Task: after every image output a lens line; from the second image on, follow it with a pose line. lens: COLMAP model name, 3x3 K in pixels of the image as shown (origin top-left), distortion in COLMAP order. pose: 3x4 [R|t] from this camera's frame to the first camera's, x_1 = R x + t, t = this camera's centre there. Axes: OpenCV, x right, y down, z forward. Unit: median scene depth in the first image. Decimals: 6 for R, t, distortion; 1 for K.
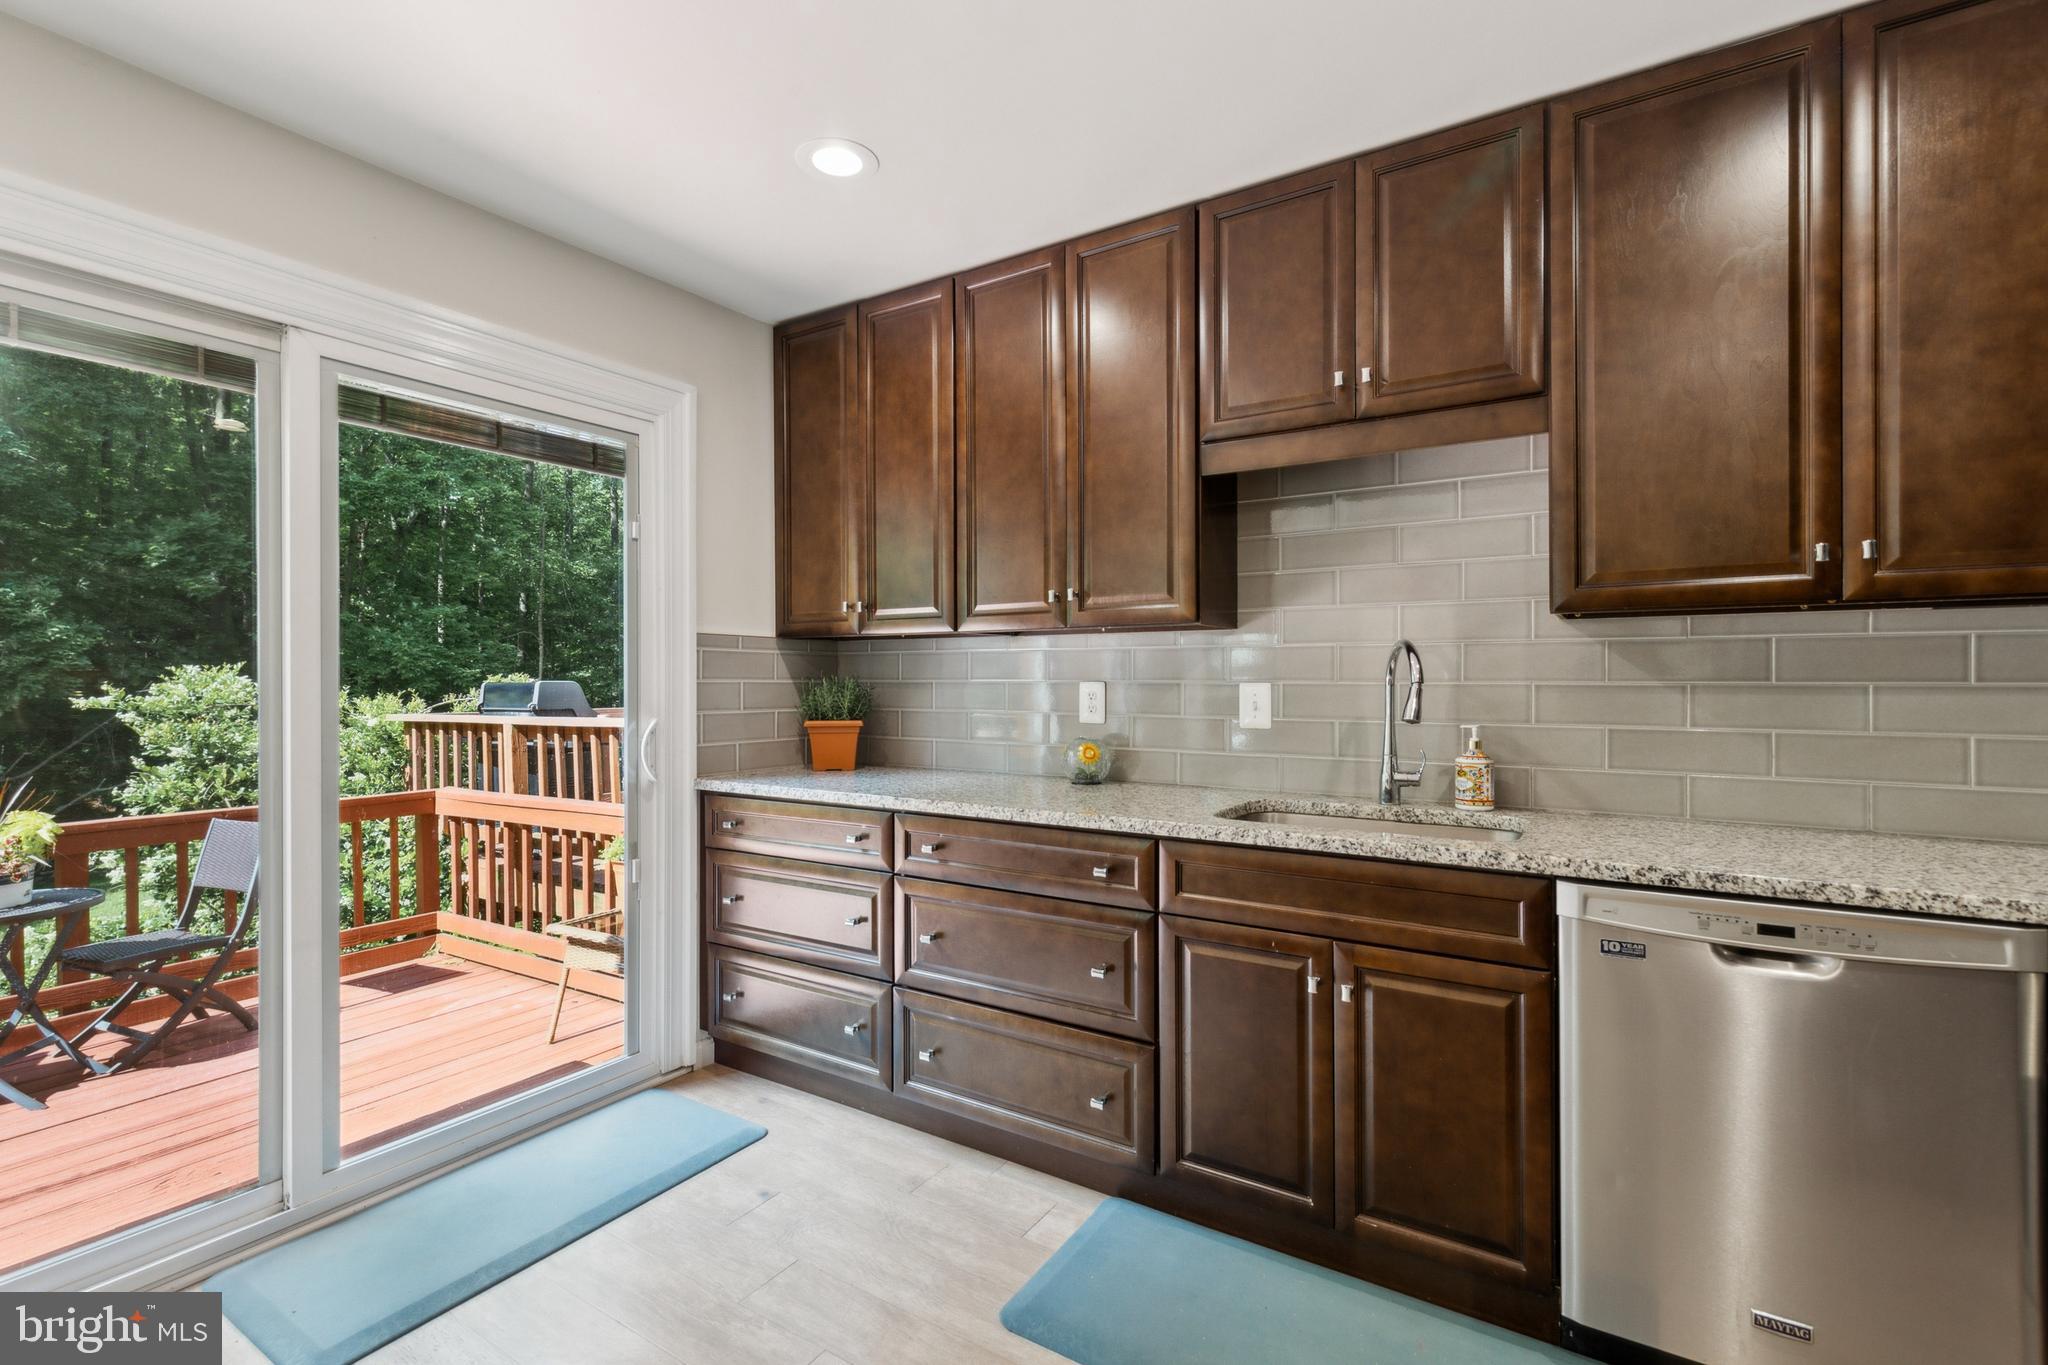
lens RADIAL K [[935.5, 0, 1019.8], [0, 935.5, 675.3], [0, 0, 1]] dist [0.003037, -0.000053]
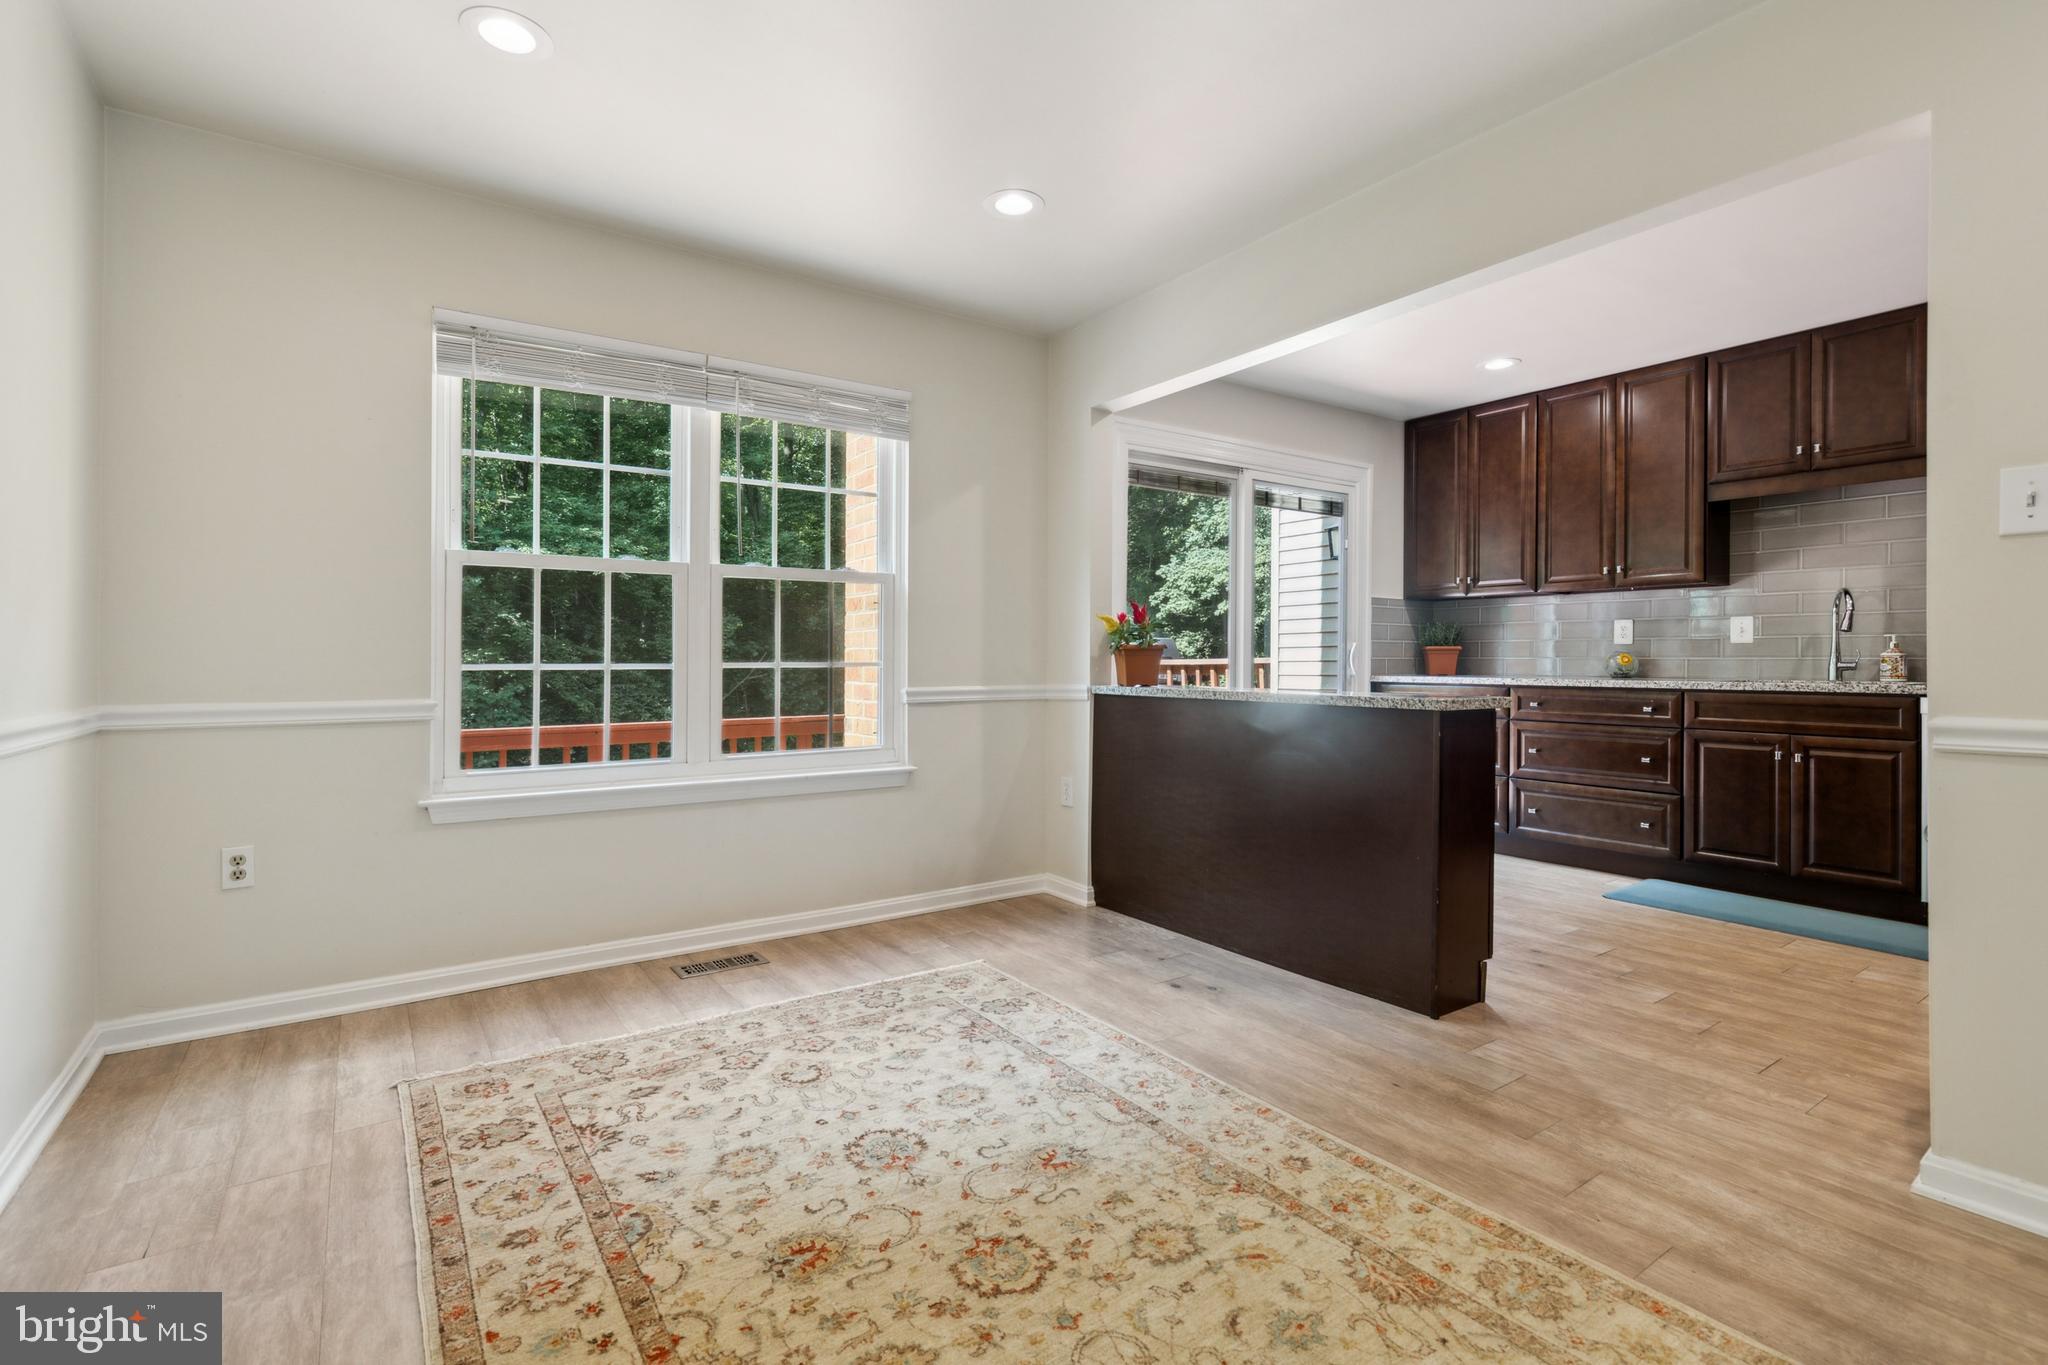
lens RADIAL K [[935.5, 0, 1018.0], [0, 935.5, 665.6], [0, 0, 1]] dist [0.003037, -0.000053]
pose [[0.922228, 0.003435, -0.386632, -0.329604], [0.001483, 0.999922, 0.012420, 0.079473], [0.386645, -0.012028, 0.922150, -1.176218]]
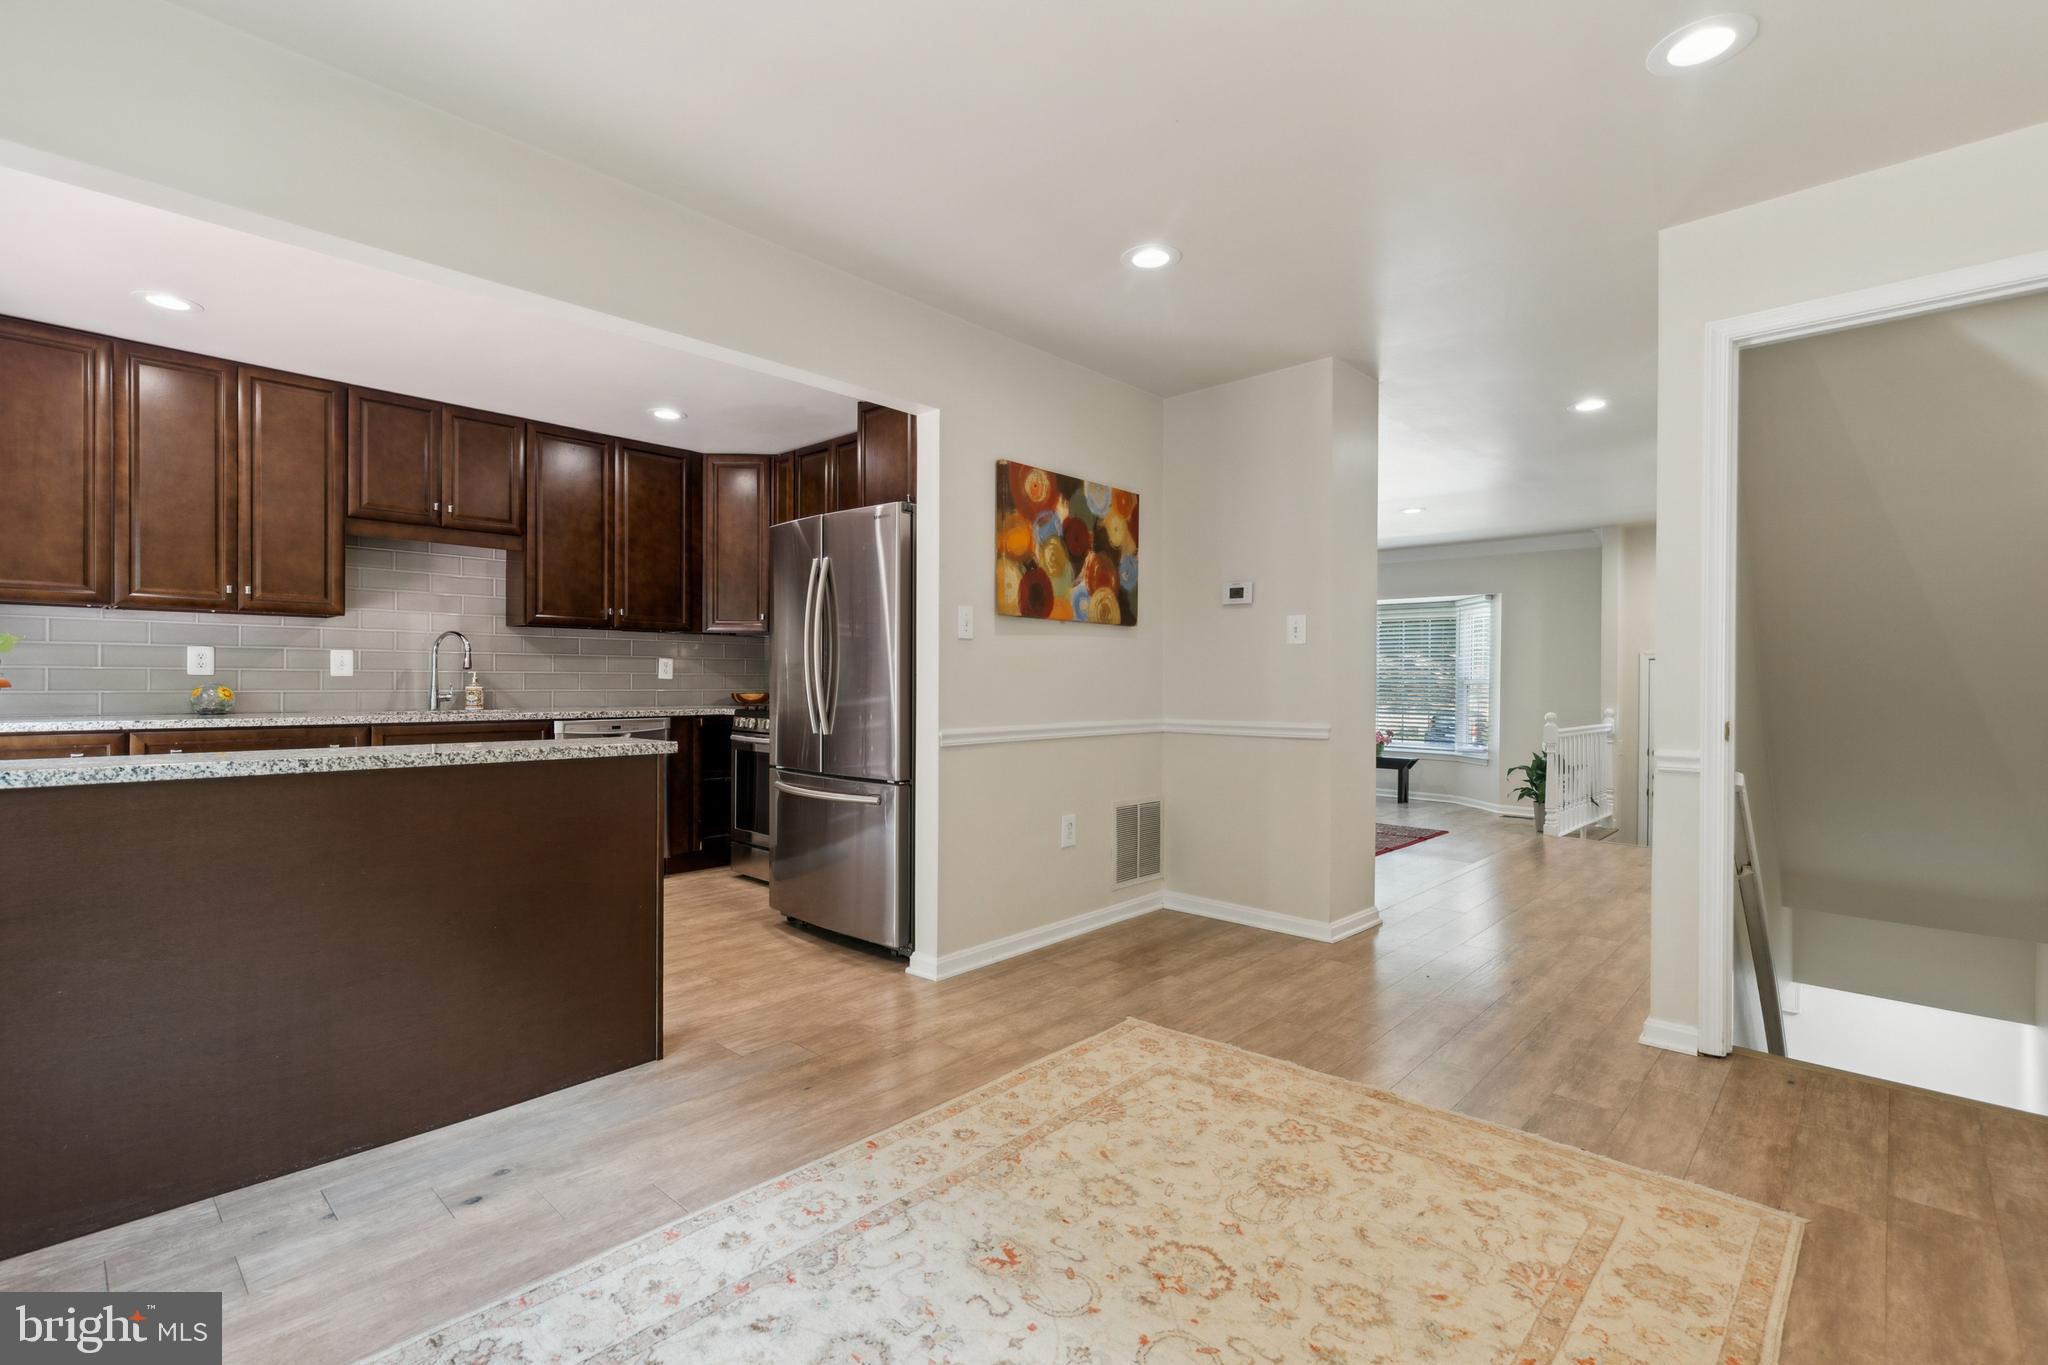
lens RADIAL K [[935.5, 0, 1004.8], [0, 935.5, 692.3], [0, 0, 1]] dist [0.003037, -0.000053]
pose [[0.194013, -0.010113, 0.980947, -1.297627], [-0.009076, 0.999886, 0.012104, 0.058176], [-0.980957, -0.011251, 0.193899, -0.589662]]
